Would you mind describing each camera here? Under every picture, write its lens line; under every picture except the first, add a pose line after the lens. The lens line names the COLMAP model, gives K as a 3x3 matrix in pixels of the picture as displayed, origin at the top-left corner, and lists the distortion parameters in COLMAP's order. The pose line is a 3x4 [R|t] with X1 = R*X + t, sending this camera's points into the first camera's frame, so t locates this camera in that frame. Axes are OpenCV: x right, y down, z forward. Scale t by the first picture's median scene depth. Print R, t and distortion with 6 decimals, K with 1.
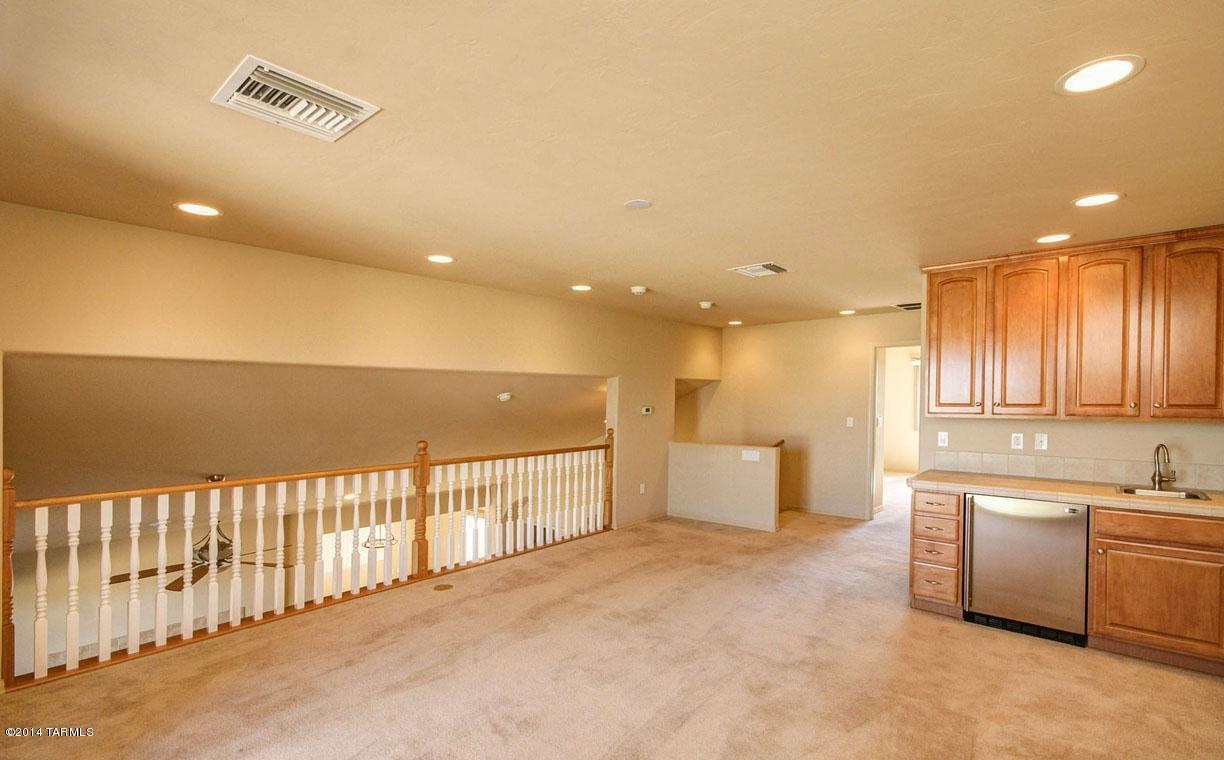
lens RADIAL K [[542.4, 0, 642.6], [0, 542.4, 378.6], [0, 0, 1]] dist [0.000990, 0.000165]
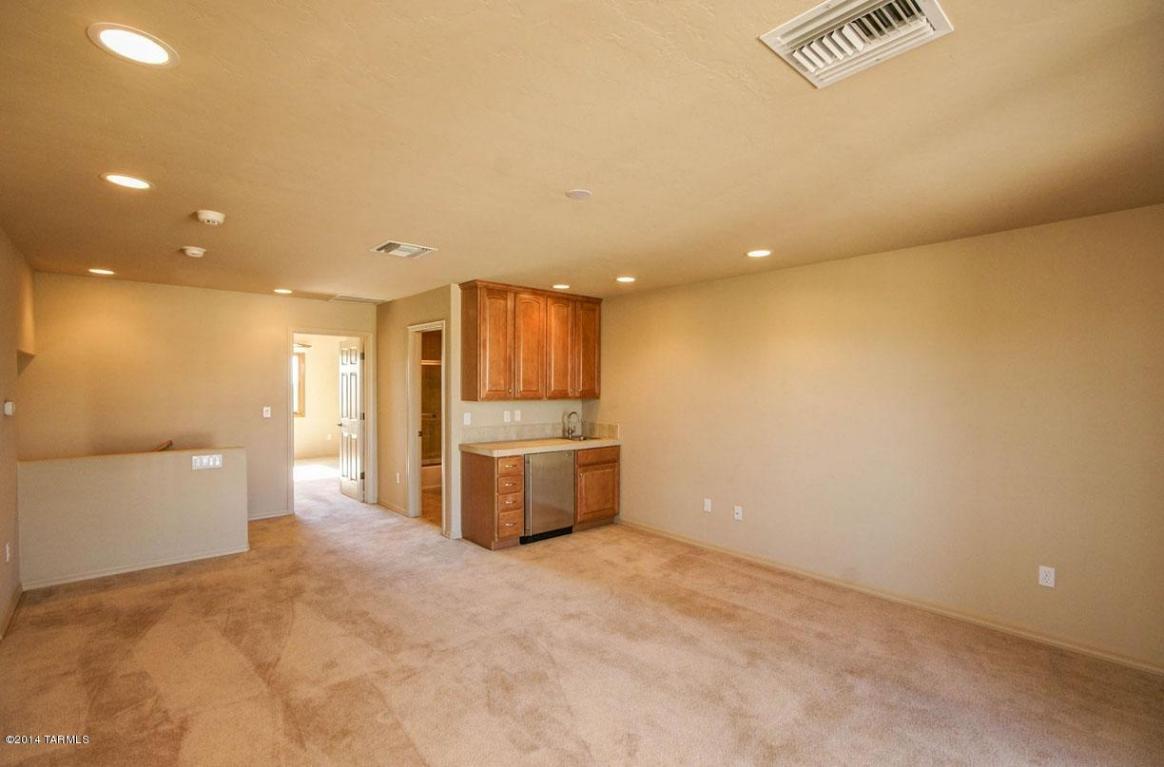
lens RADIAL K [[536.2, 0, 582.0], [0, 536.2, 383.5], [0, 0, 1]] dist [-0.003298, -0.000556]
pose [[0.185756, 0.002647, 0.982592, -0.741139], [-0.037068, 0.999303, 0.004315, 0.017242], [-0.981896, -0.037224, 0.185725, 0.606637]]
